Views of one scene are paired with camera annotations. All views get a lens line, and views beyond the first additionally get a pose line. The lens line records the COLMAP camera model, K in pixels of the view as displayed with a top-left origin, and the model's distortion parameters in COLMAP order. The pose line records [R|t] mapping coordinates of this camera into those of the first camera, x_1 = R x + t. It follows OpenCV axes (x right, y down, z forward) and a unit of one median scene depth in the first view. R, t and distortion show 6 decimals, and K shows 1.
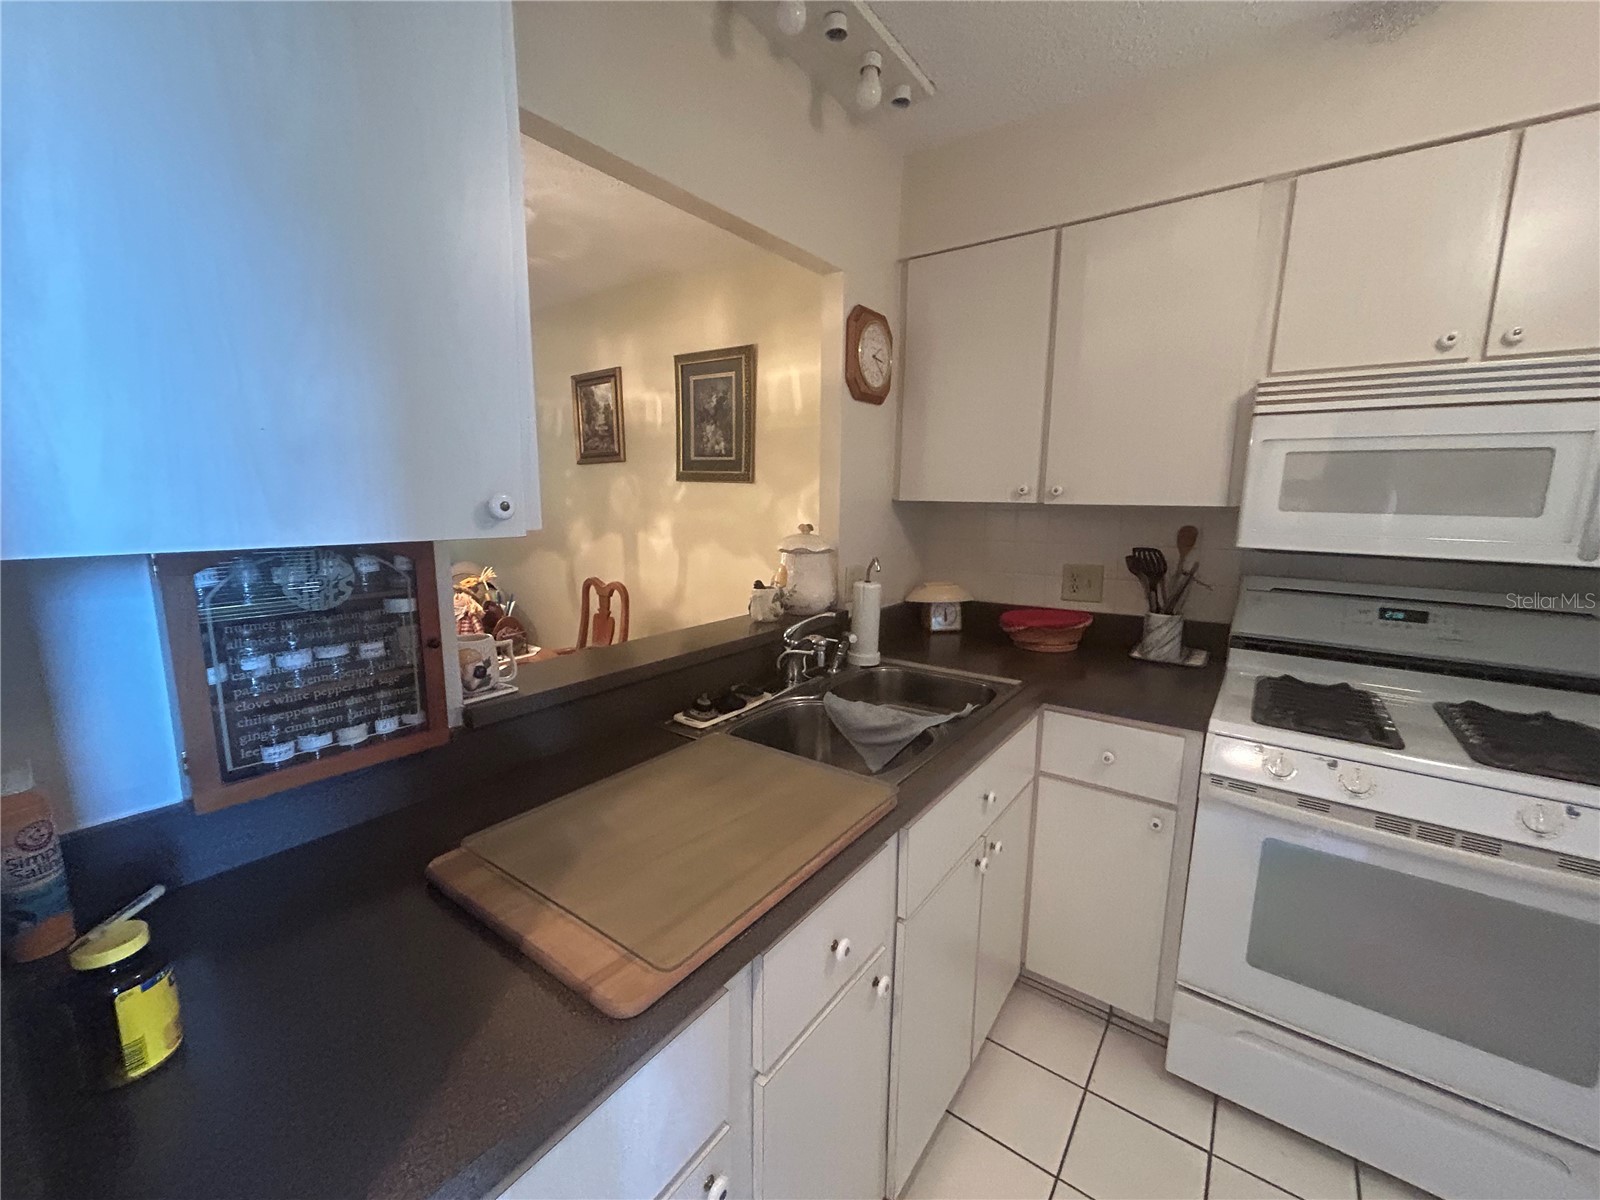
lens RADIAL K [[654.1, 0, 798.7], [0, 654.1, 599.5], [0, 0, 1]] dist [-0.000350, 0.002470]
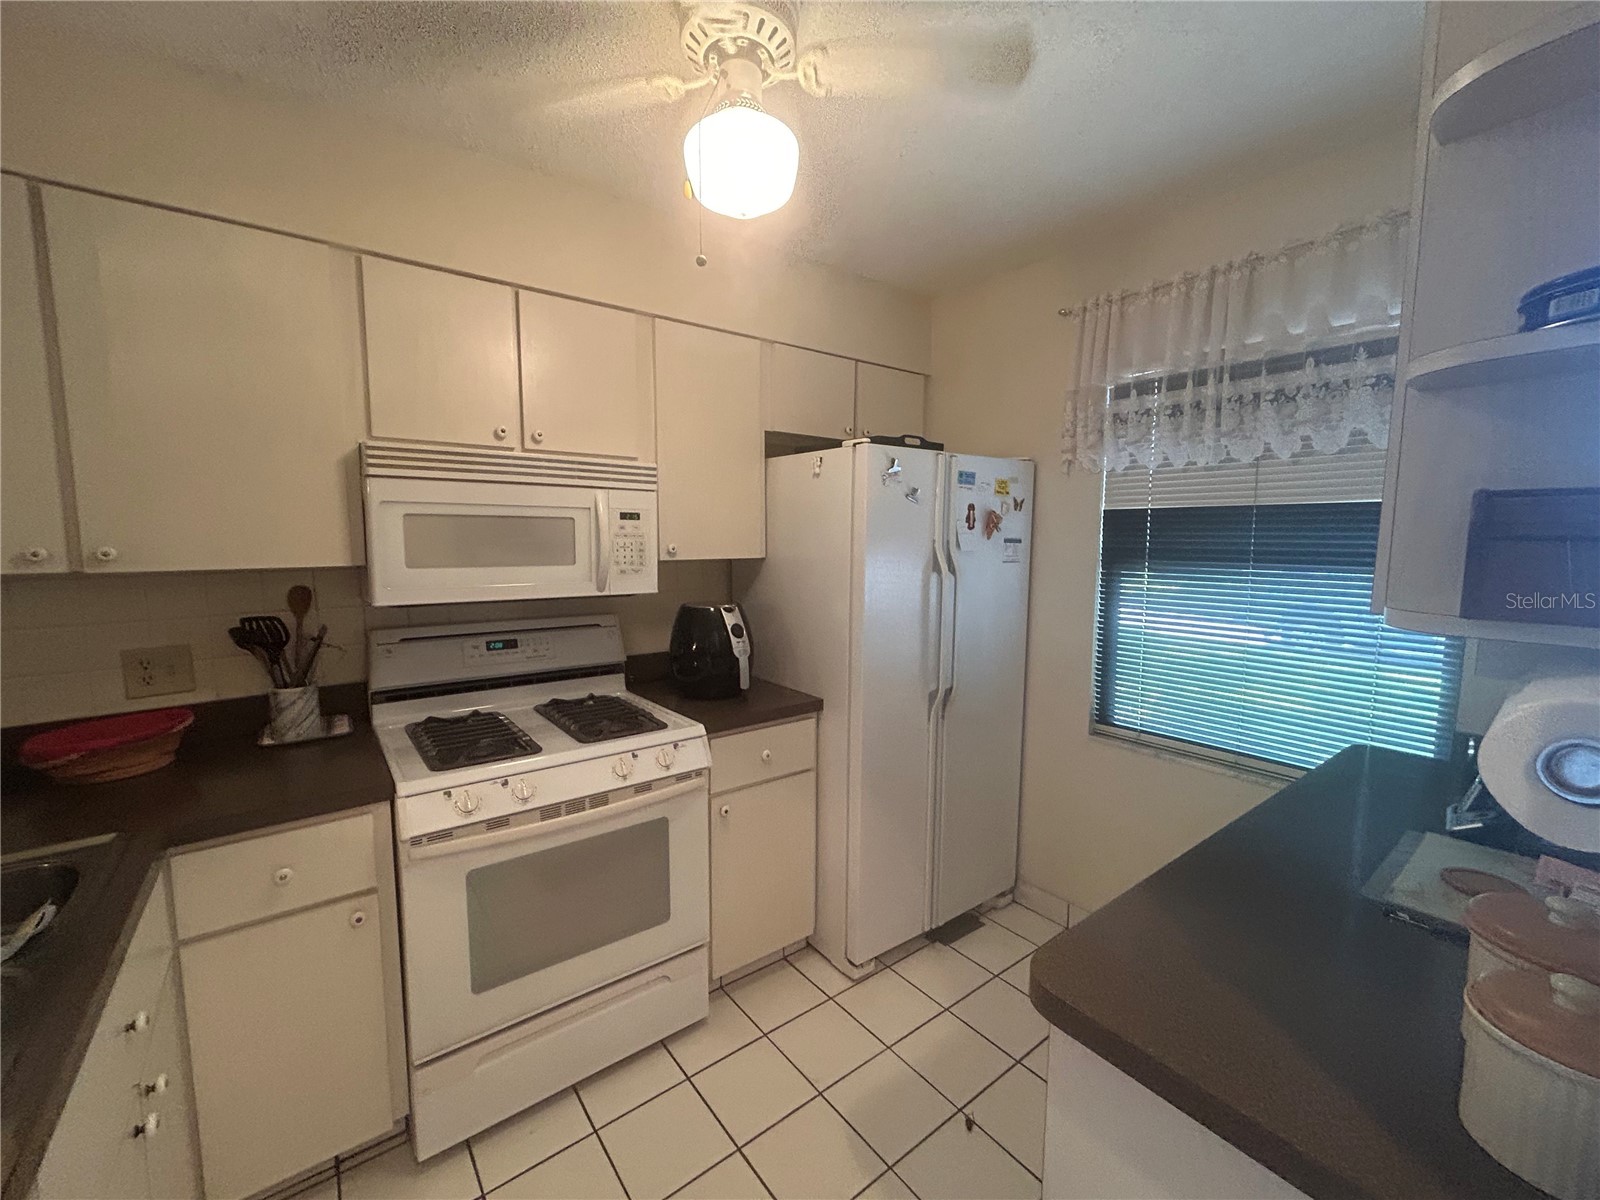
lens RADIAL K [[654.1, 0, 801.5], [0, 654.1, 601.1], [0, 0, 1]] dist [-0.000350, 0.002470]
pose [[0.282839, -0.106635, 0.953222, -0.093852], [0.156910, 0.985557, 0.063694, -0.049808], [-0.946246, 0.131555, 0.295486, 0.091144]]
